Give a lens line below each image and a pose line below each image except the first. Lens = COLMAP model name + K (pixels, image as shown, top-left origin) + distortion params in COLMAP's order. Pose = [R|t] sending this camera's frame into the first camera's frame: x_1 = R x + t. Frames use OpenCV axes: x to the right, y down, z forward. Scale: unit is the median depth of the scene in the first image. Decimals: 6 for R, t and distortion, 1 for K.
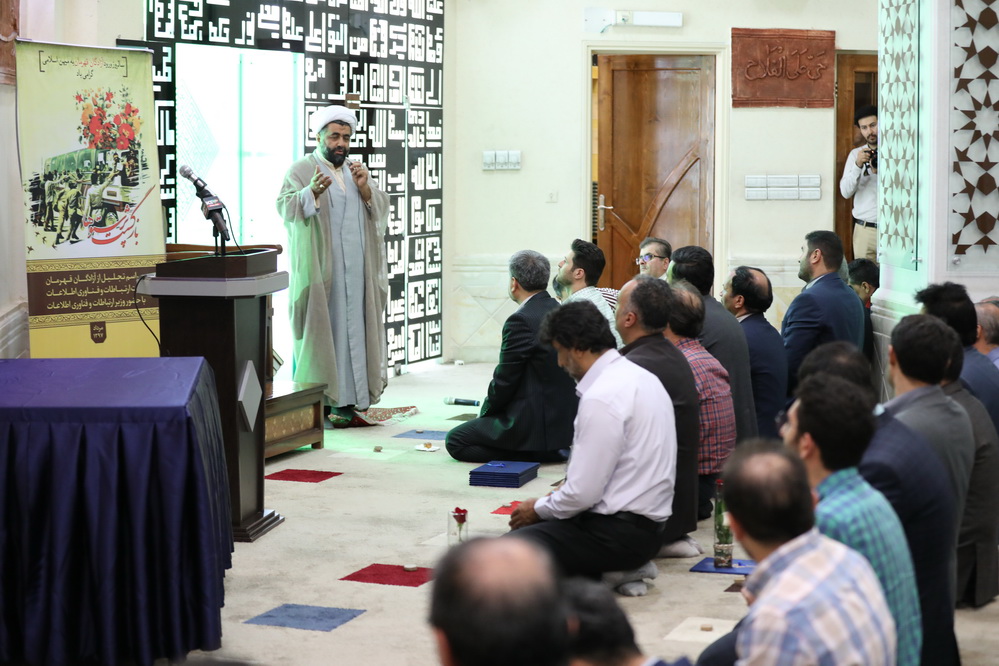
lens RADIAL K [[1906.7, 0, 499.5], [0, 1906.7, 333.0], [0, 0, 1]] dist [-0.294519, 0.142418]
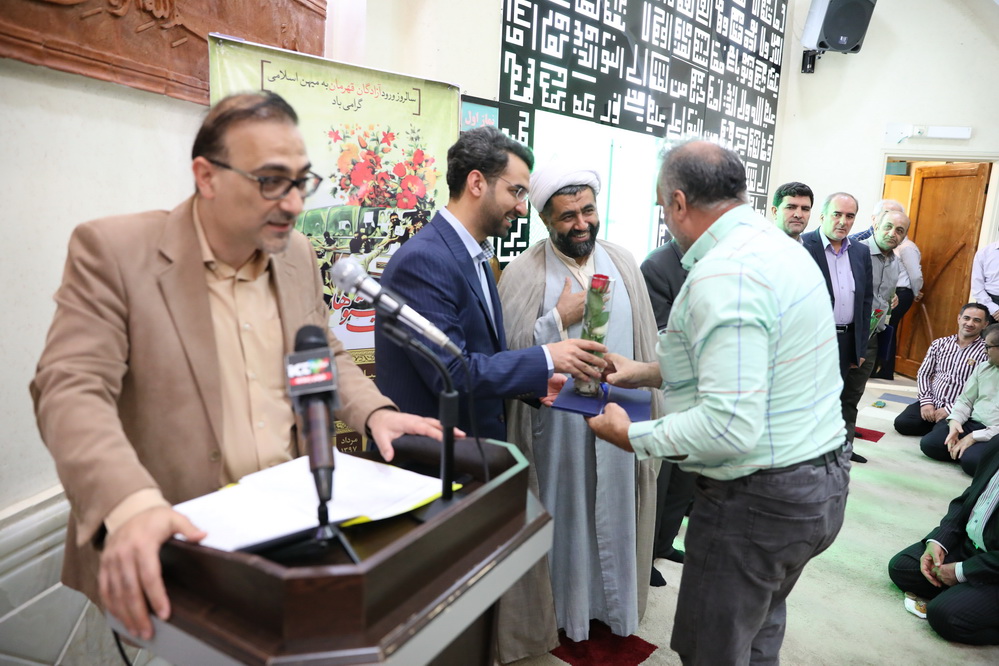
lens RADIAL K [[676.2, 0, 499.5], [0, 676.2, 333.0], [0, 0, 1]] dist [-0.108111, 0.080140]
pose [[0.938721, 0.100243, -0.329779, -0.056297], [-0.075607, 0.993358, 0.086736, -0.061612], [0.336283, -0.056488, 0.940065, 0.625891]]
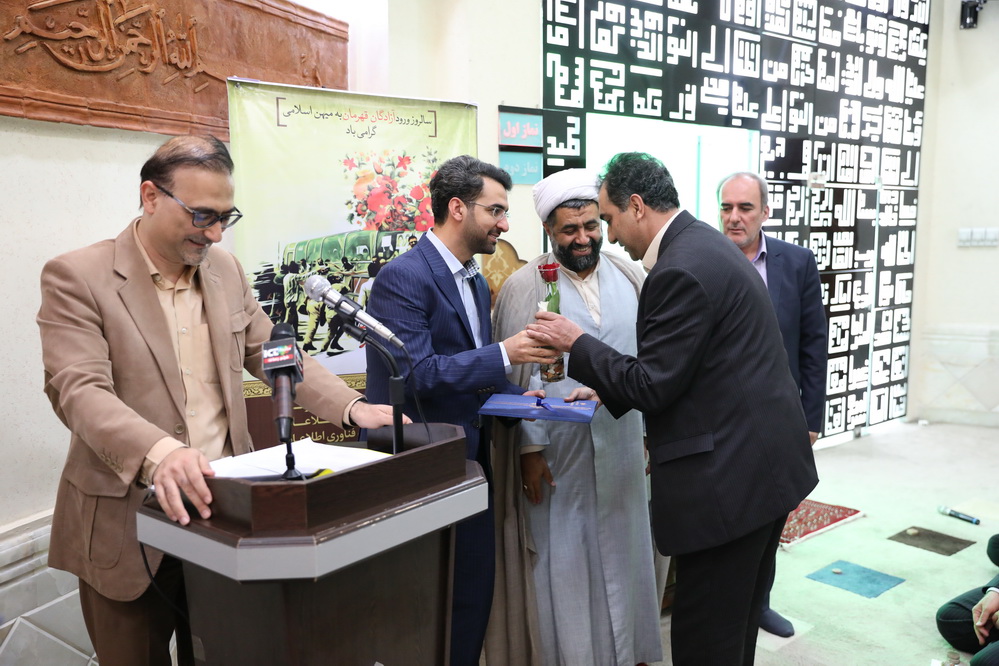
lens RADIAL K [[886.4, 0, 499.5], [0, 886.4, 333.0], [0, 0, 1]] dist [-0.046087, 0.095327]
pose [[0.880093, 0.051949, -0.471950, 0.001235], [-0.039673, 0.998566, 0.035934, -0.058558], [0.473140, -0.012902, 0.880893, 0.578379]]
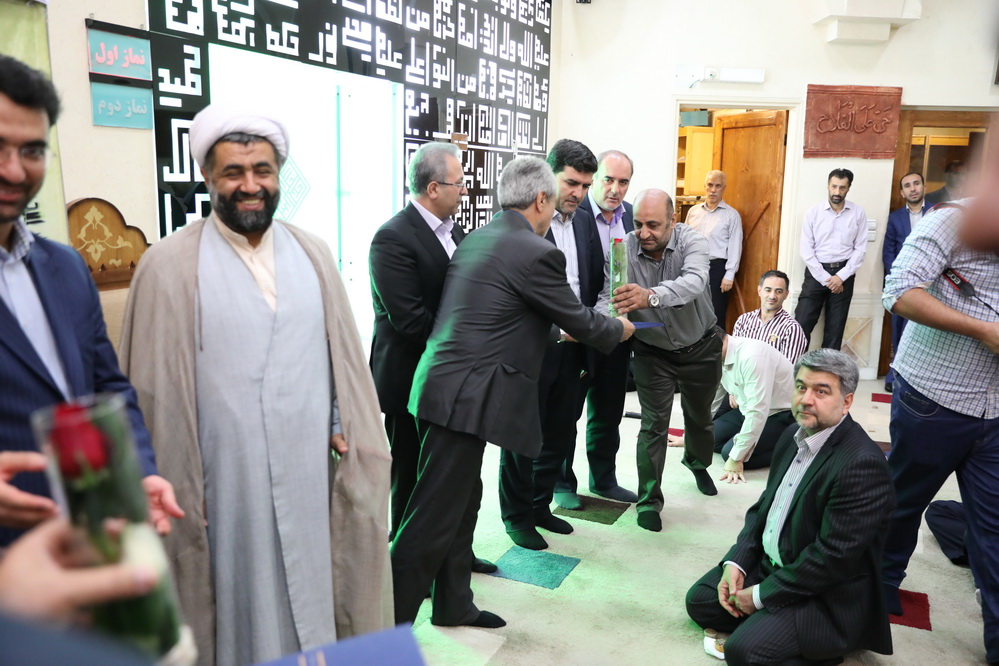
lens RADIAL K [[846.8, 0, 499.5], [0, 846.8, 333.0], [0, 0, 1]] dist [-0.060941, 0.091581]
pose [[0.997913, 0.025367, -0.059389, -0.032789], [-0.021022, 0.997133, 0.072690, -0.064216], [0.061062, -0.071290, 0.995585, 0.647988]]
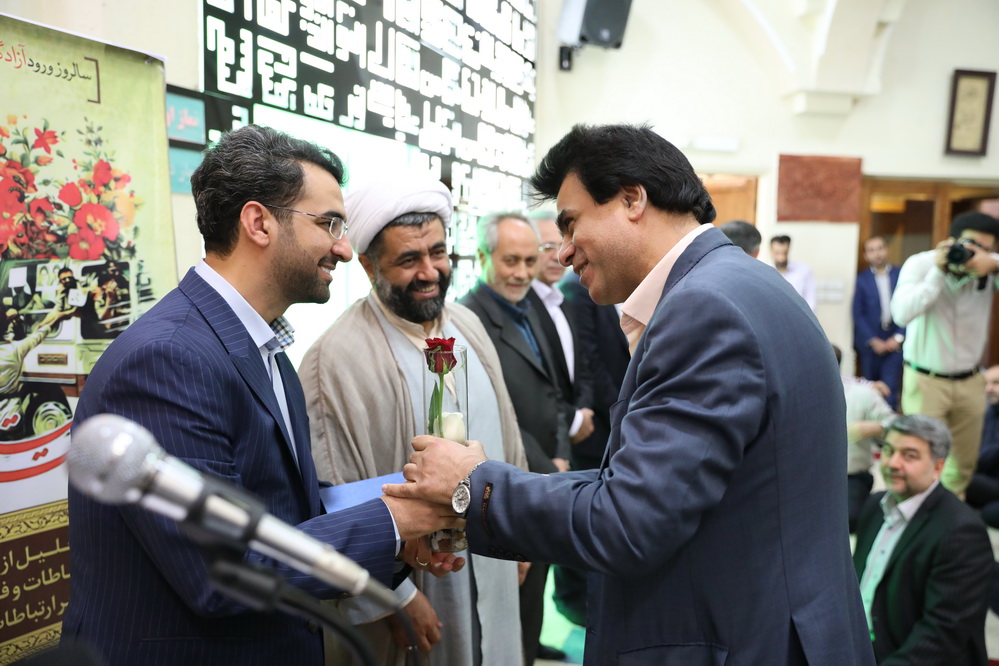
lens RADIAL K [[842.6, 0, 499.5], [0, 842.6, 333.0], [0, 0, 1]] dist [-0.061769, 0.094699]
pose [[0.998976, 0.009485, 0.044239, -0.090573], [-0.009542, 0.999954, 0.001084, -0.067682], [-0.044226, -0.001505, 0.999020, 0.661702]]
